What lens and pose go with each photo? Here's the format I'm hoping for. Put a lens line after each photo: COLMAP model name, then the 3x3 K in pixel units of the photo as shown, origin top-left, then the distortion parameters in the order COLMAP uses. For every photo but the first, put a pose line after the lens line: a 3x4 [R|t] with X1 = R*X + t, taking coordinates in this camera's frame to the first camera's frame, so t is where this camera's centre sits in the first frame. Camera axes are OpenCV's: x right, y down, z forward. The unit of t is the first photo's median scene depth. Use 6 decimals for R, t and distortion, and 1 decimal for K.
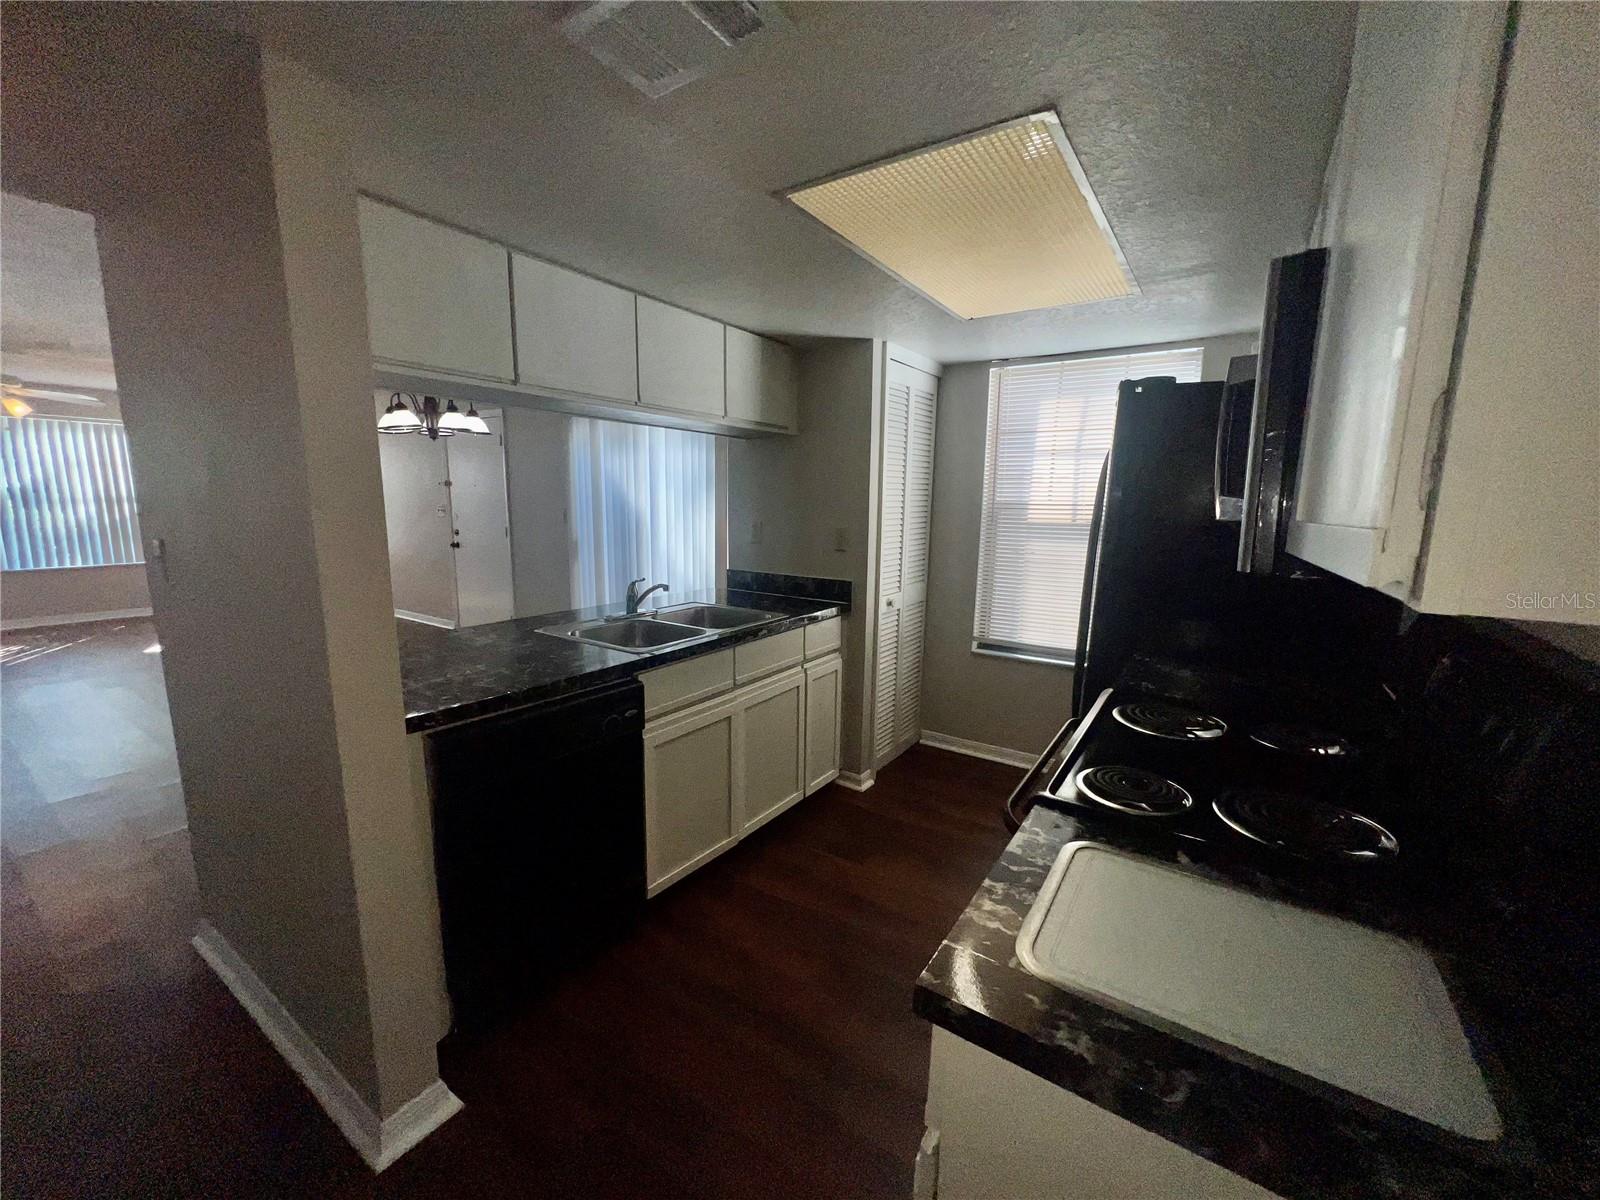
lens RADIAL K [[639.8, 0, 789.7], [0, 639.8, 606.1], [0, 0, 1]] dist [0.010868, -0.000026]
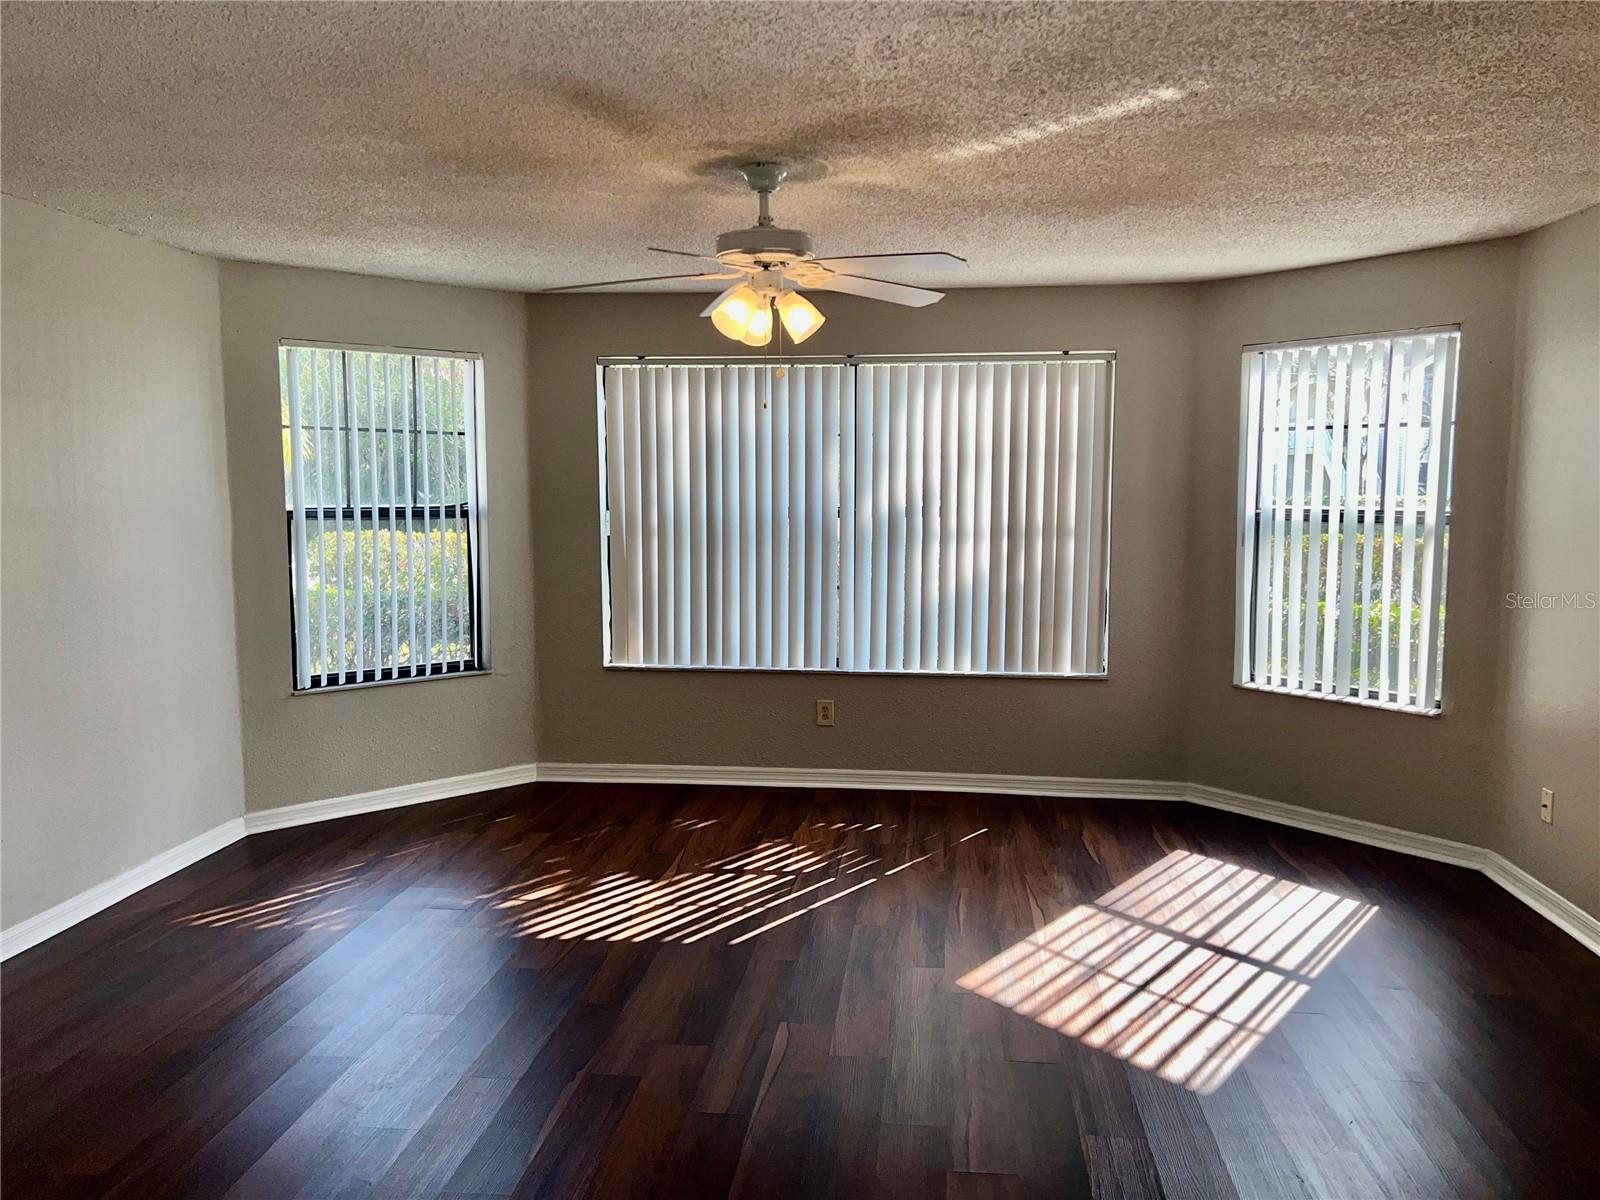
lens RADIAL K [[1213.7, 0, 800.0], [0, 1213.7, 600.0], [0, 0, 1]] dist [0.052901, -0.007105]
pose [[0.468182, 0.074680, -0.880471, -0.394571], [-0.137835, 0.990397, 0.010711, -0.109744], [0.872816, 0.116344, 0.473980, 0.498778]]
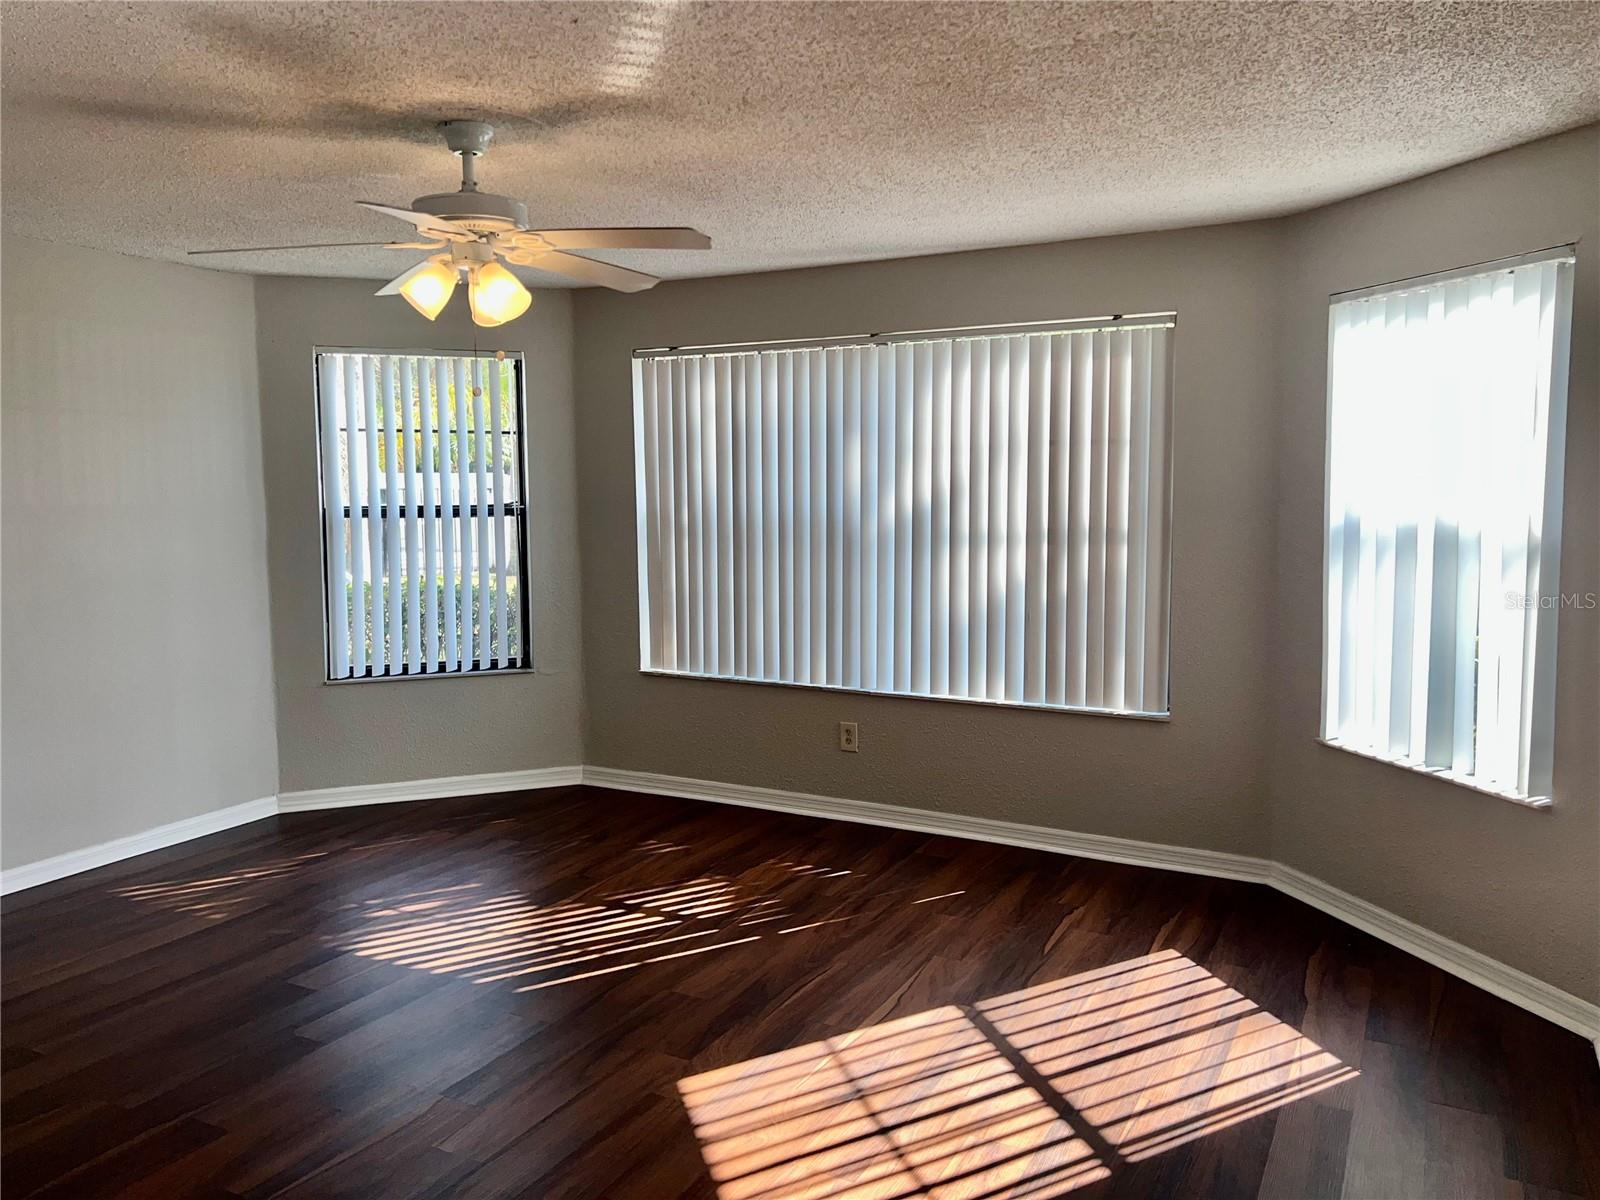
lens RADIAL K [[1213.8, 0, 752.4], [0, 1213.8, 584.2], [0, 0, 1]] dist [0.032882, -0.000625]
pose [[0.103599, 0.074349, -0.991836, -0.391693], [-0.152335, 0.986623, 0.058046, -0.155928], [0.982884, 0.145078, 0.113539, 0.783085]]
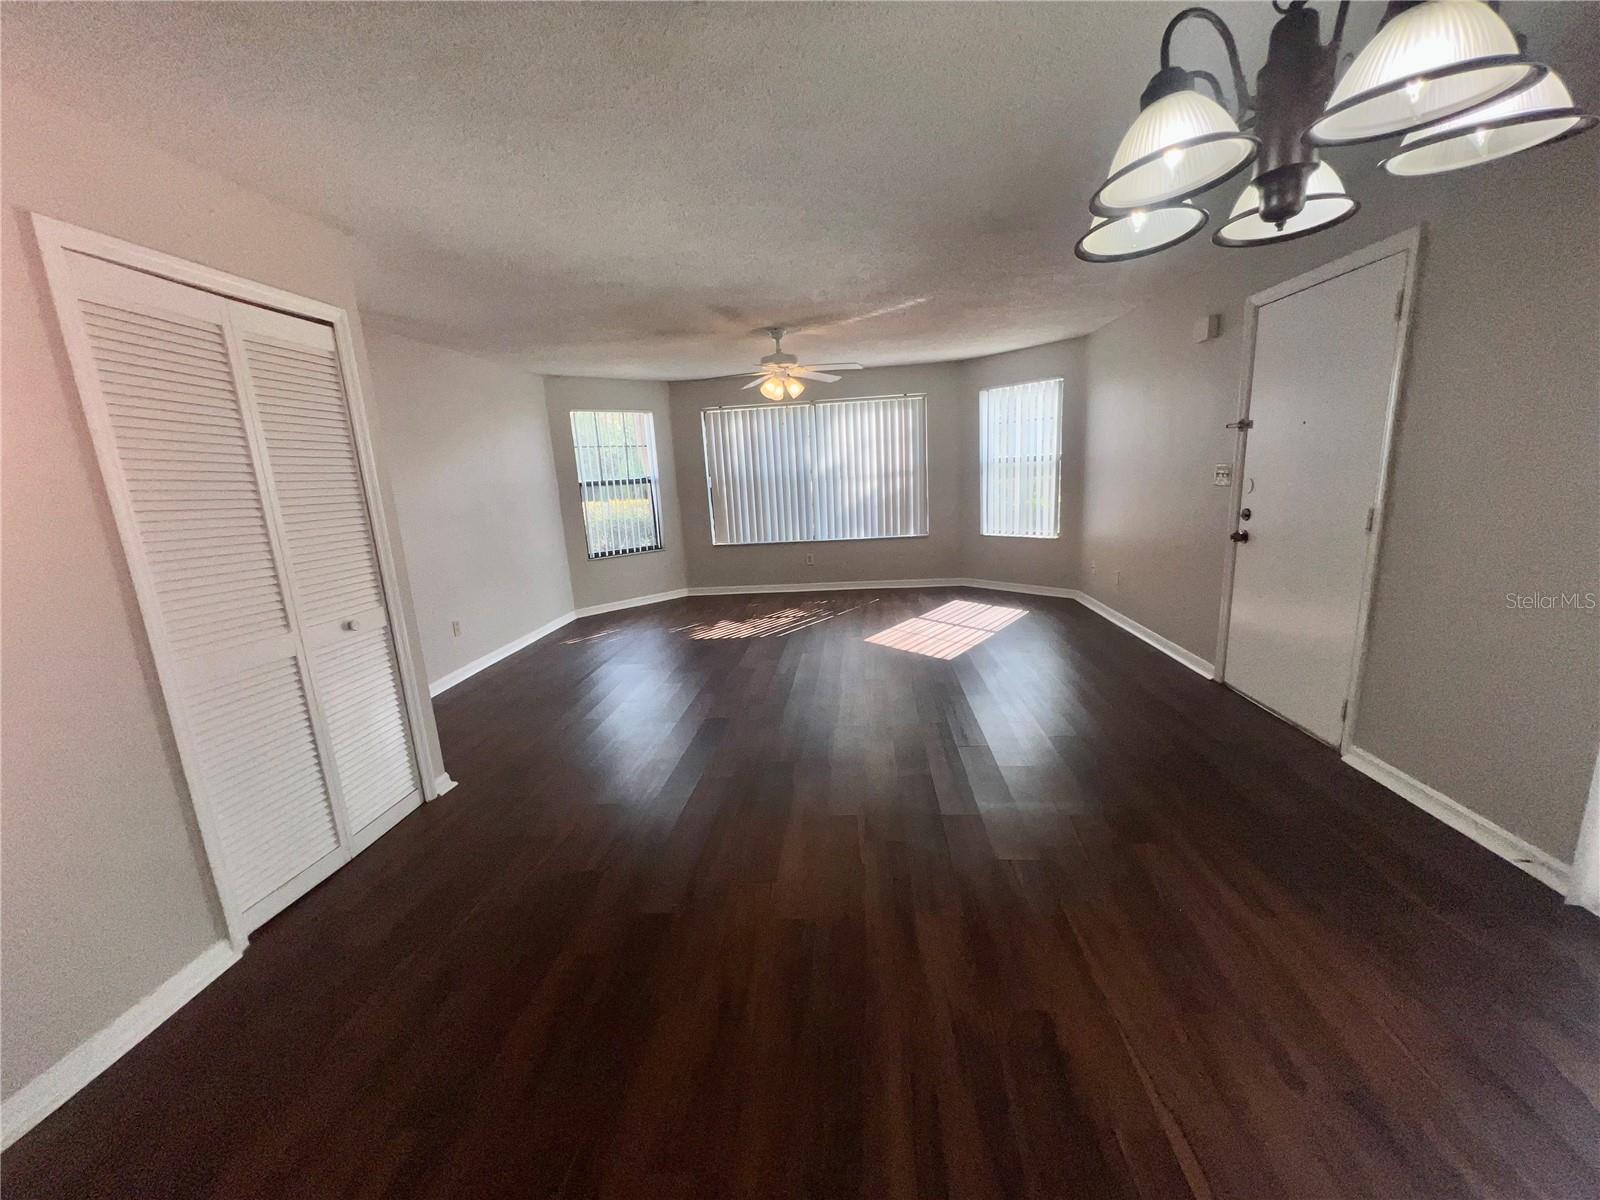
lens RADIAL K [[639.8, 0, 789.7], [0, 639.8, 606.1], [0, 0, 1]] dist [0.010868, -0.000026]
pose [[0.467473, 0.147062, -0.871689, -0.210490], [-0.081989, 0.989028, 0.122889, -0.072451], [0.880197, 0.014022, 0.474401, 0.396345]]
